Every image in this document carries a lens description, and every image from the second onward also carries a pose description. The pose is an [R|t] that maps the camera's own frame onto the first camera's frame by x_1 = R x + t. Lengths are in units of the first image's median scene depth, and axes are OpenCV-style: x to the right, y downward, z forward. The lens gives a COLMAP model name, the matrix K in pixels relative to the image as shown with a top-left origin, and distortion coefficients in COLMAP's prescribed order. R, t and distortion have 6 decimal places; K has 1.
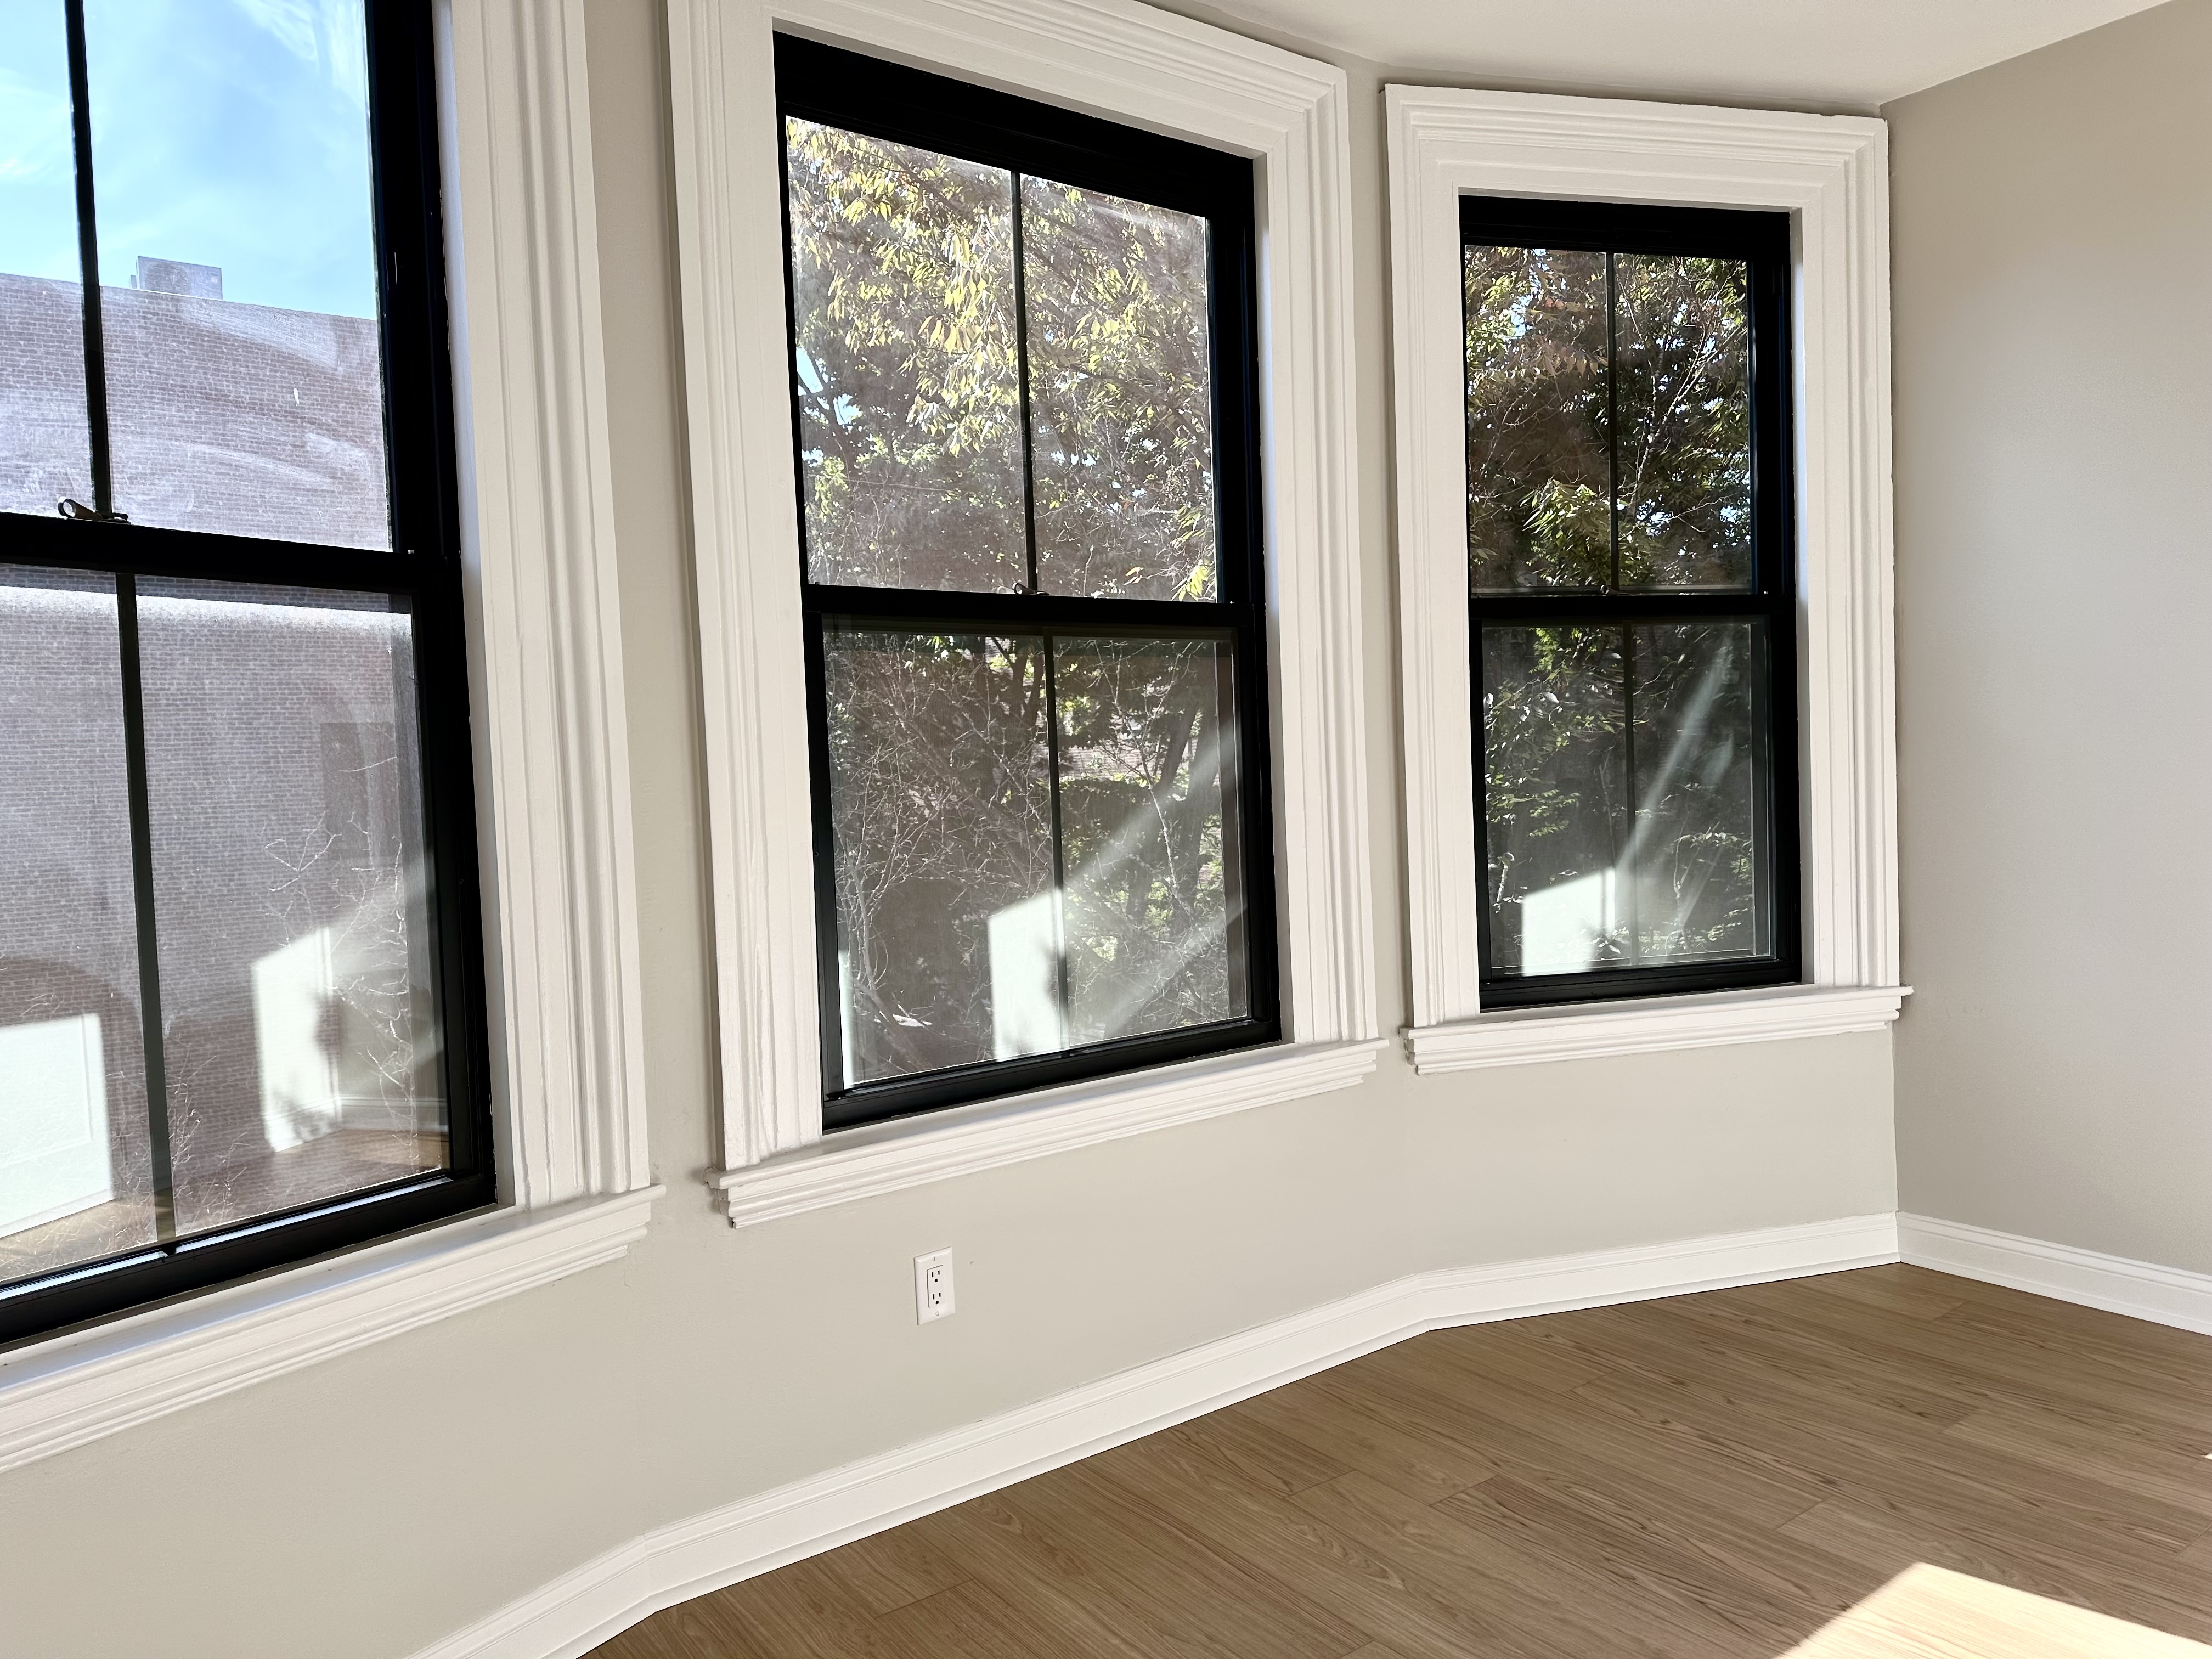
lens RADIAL K [[1541.1, 0, 1126.7], [0, 1541.1, 809.9], [0, 0, 1]] dist [0.047939, -0.065439]
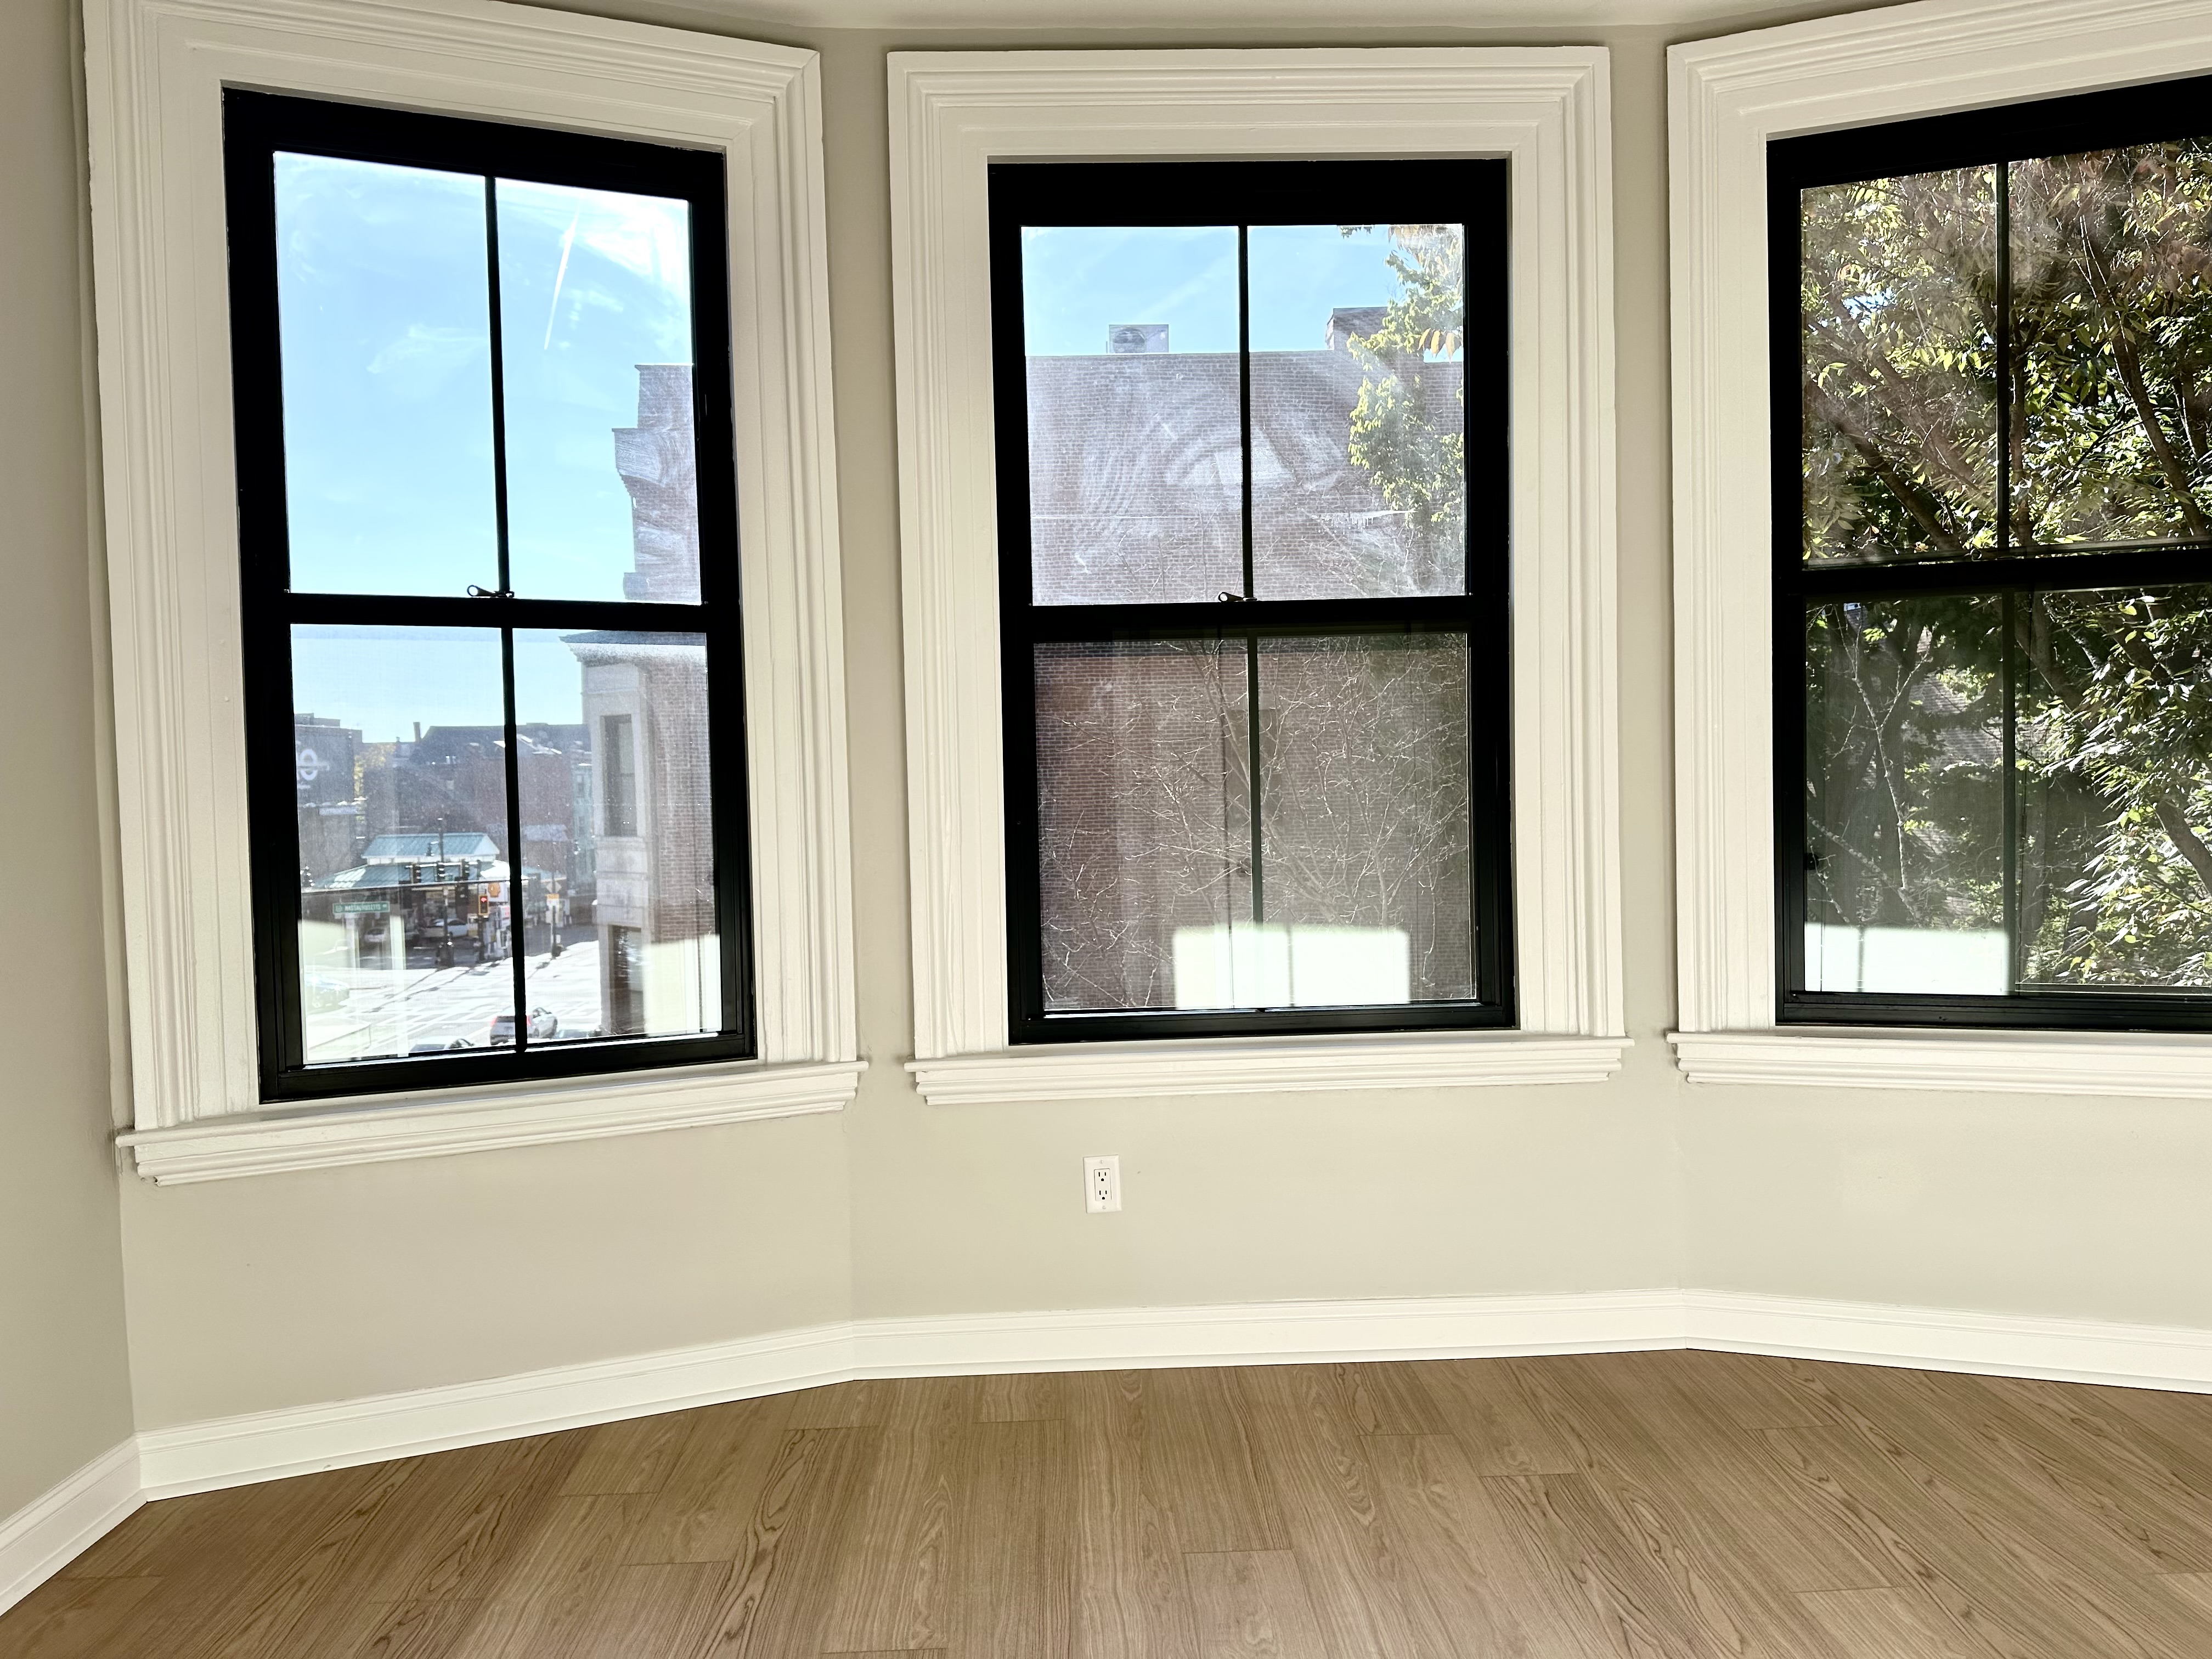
lens RADIAL K [[1541.1, 0, 1122.0], [0, 1541.1, 806.6], [0, 0, 1]] dist [0.047939, -0.065439]
pose [[0.825763, 0.028293, -0.563308, 0.545595], [-0.024465, 0.999598, 0.014343, -0.003472], [0.563487, 0.001938, 0.826123, 0.017376]]
